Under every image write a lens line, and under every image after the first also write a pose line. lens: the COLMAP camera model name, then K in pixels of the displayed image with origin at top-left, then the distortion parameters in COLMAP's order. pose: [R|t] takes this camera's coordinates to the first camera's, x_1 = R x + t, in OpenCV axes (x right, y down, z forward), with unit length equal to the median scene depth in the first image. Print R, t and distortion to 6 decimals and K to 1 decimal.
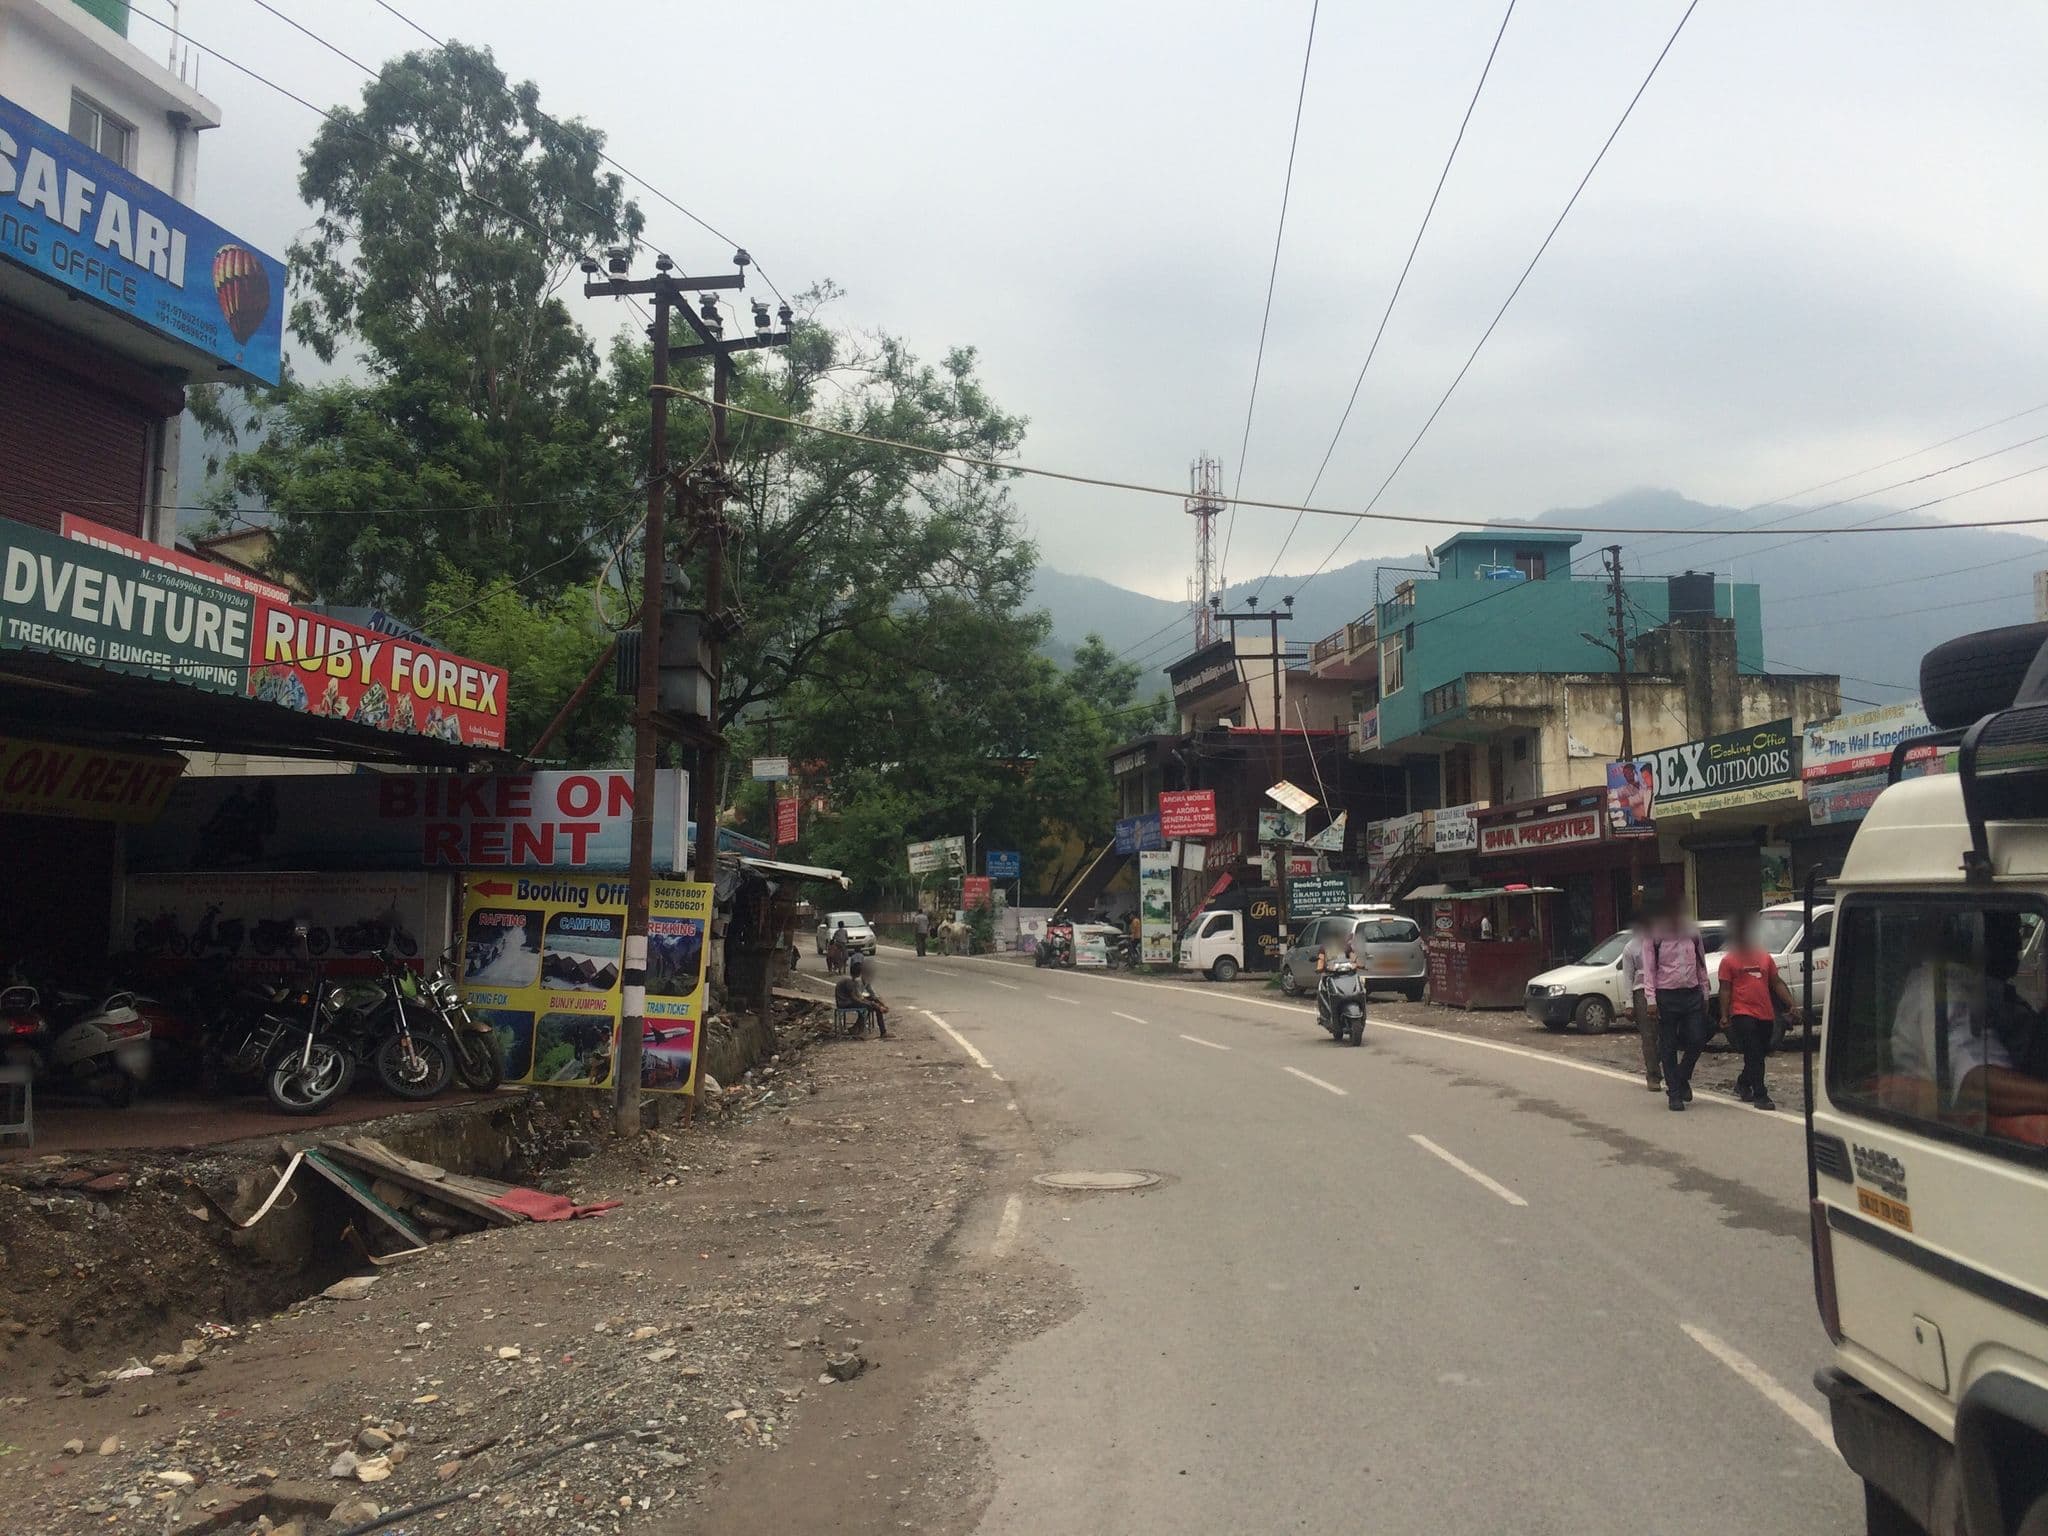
lens RADIAL K [[1470.3, 0, 1024.0], [0, 1470.3, 768.0], [0, 0, 1]] dist [-0.000690, -0.000076]
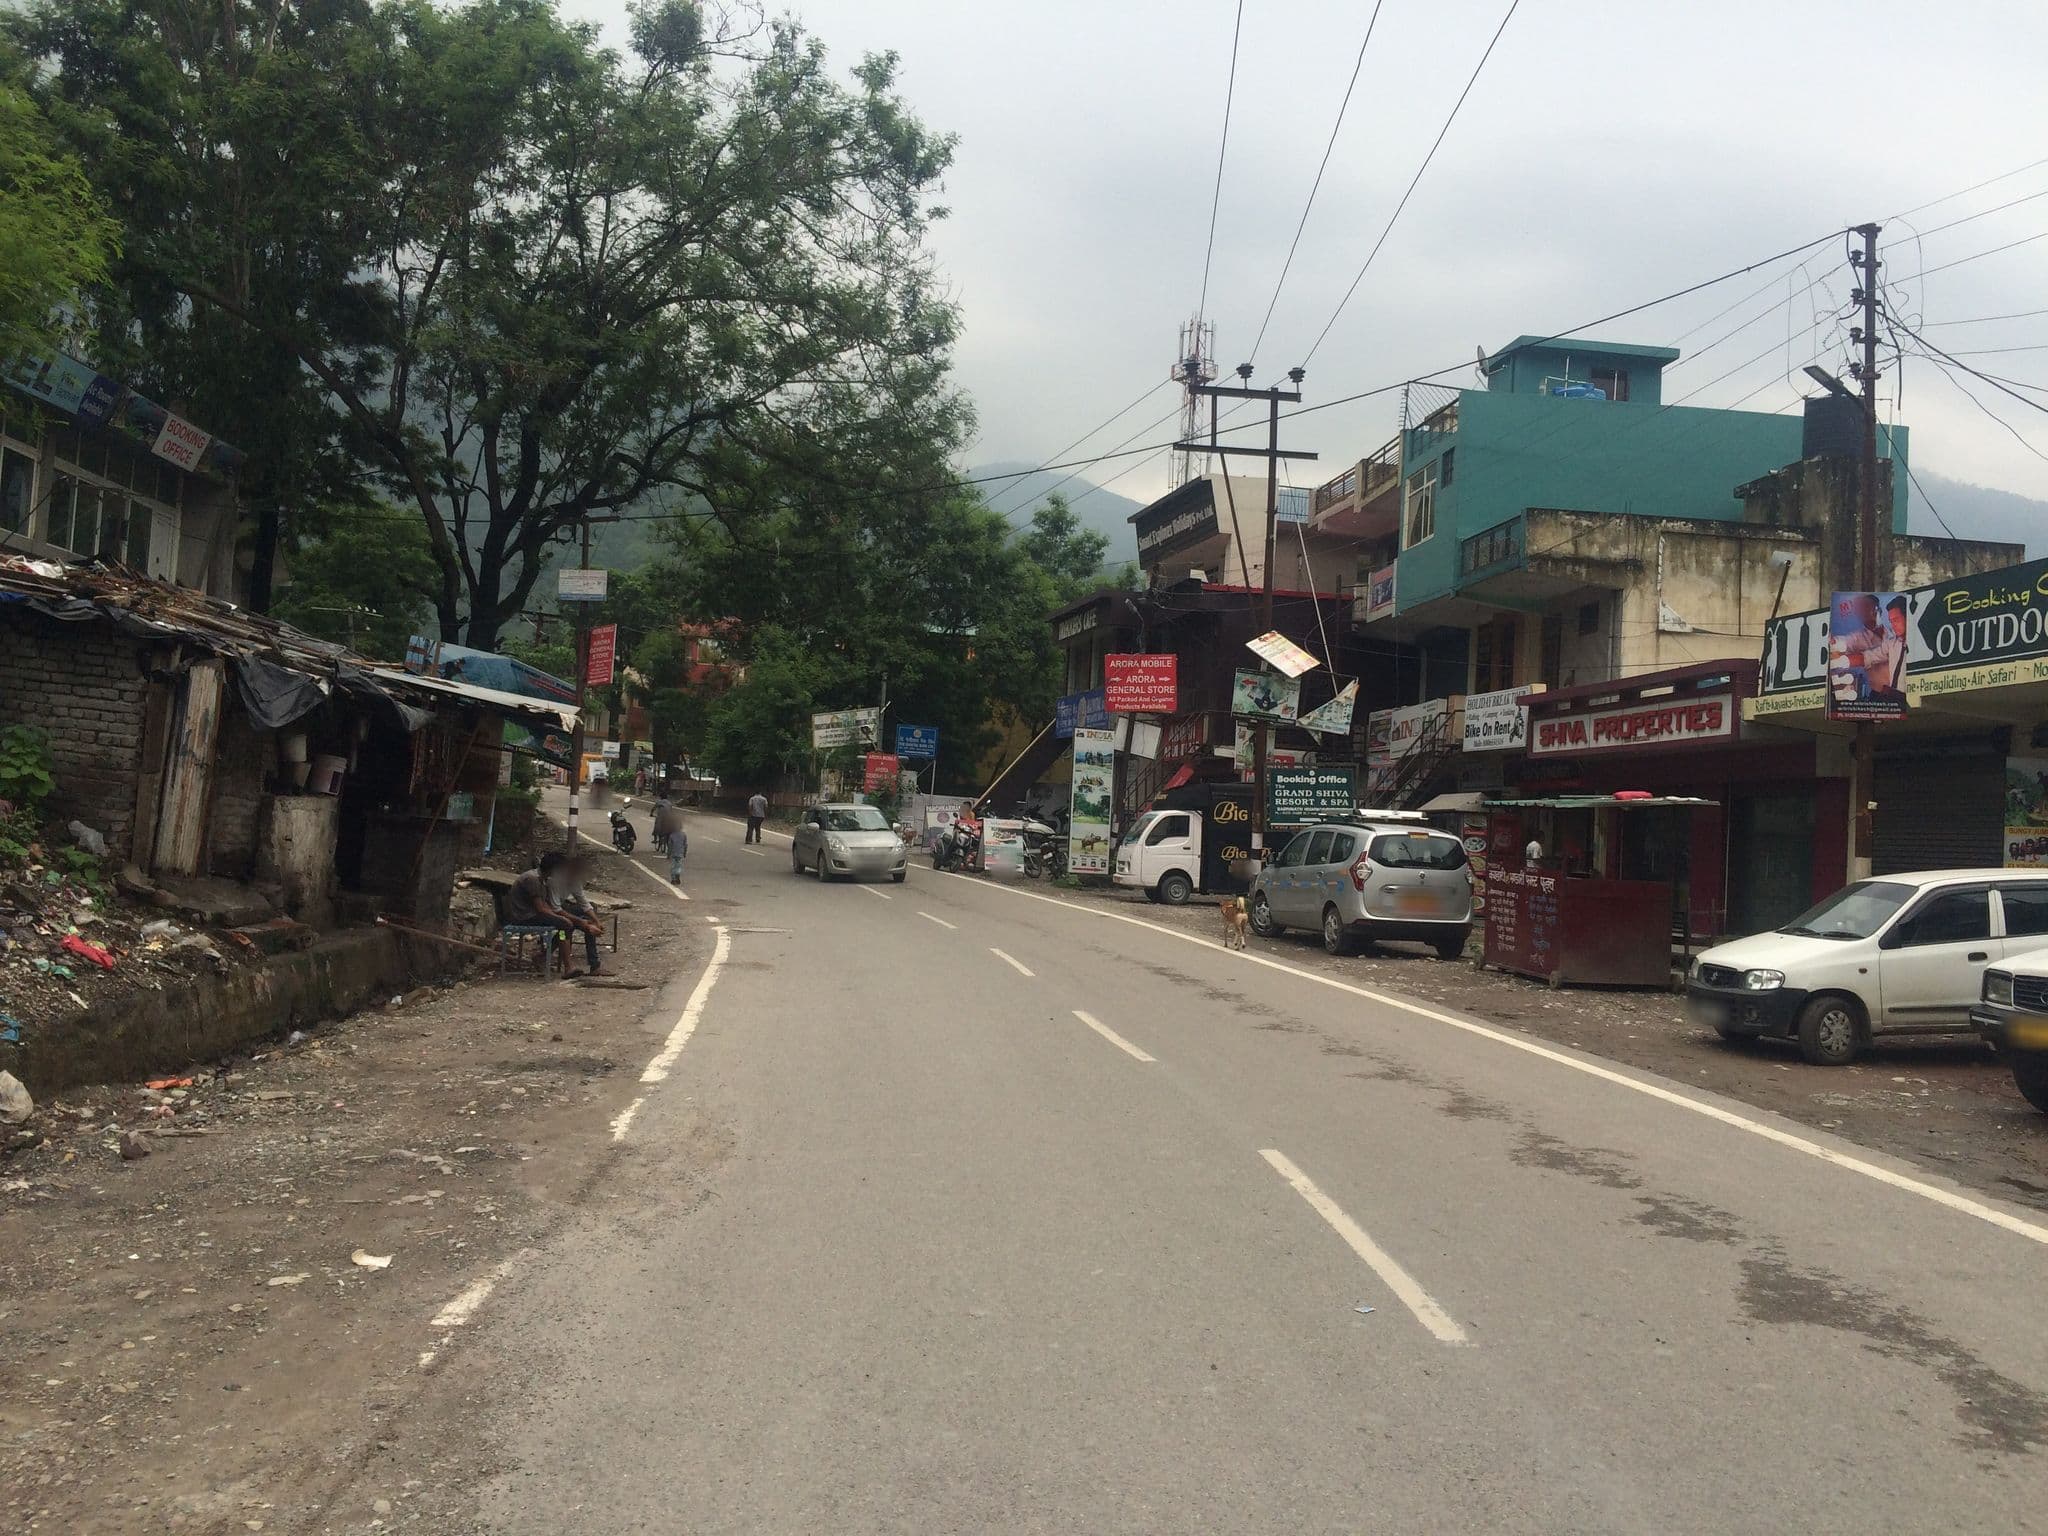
lens RADIAL K [[1067.4, 0, 1024.0], [0, 1067.4, 768.0], [0, 0, 1]] dist [-0.021927, -0.000449]
pose [[0.997838, 0.059042, -0.028872, 0.070420], [-0.057491, 0.996998, 0.051867, 0.050655], [0.031848, -0.050095, 0.998237, 0.446087]]
